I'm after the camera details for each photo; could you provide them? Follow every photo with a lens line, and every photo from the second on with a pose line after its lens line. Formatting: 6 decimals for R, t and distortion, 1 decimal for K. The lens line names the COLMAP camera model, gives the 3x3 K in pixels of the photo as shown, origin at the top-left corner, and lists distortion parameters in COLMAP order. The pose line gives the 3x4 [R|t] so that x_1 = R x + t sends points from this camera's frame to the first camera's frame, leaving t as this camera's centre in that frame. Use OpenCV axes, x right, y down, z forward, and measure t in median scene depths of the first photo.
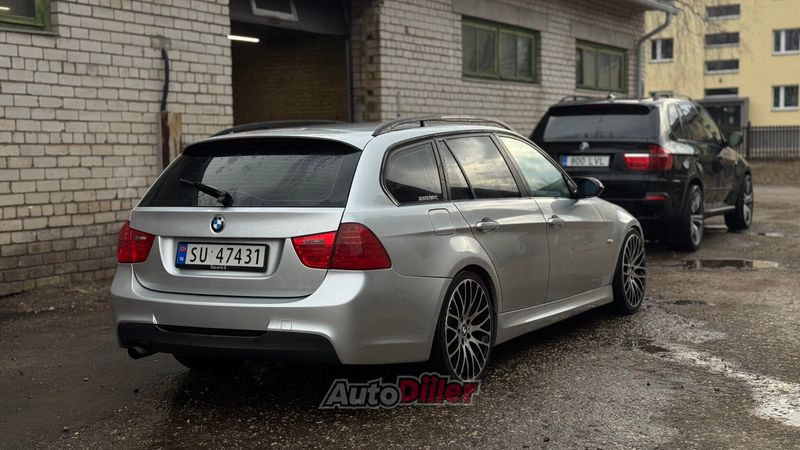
lens RADIAL K [[1110.8, 0, 398.7], [0, 1110.8, 226.1], [0, 0, 1]] dist [0.151262, 0.000000]
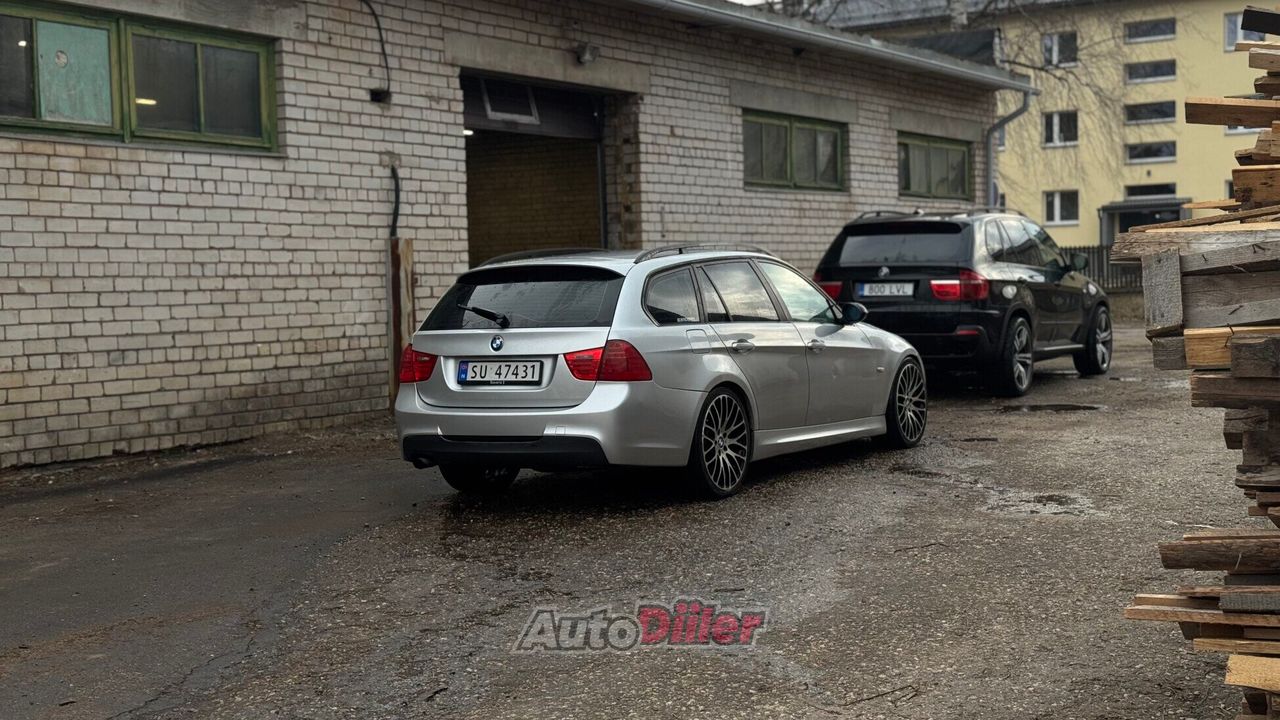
lens RADIAL K [[1777.2, 0, 640.9], [0, 1777.2, 353.5], [0, 0, 1]] dist [0.151262, 0.000000]
pose [[0.999815, -0.009844, -0.016550, 0.006227], [0.009368, 0.999548, -0.028556, 0.032318], [0.016823, 0.028396, 0.999455, -0.417408]]
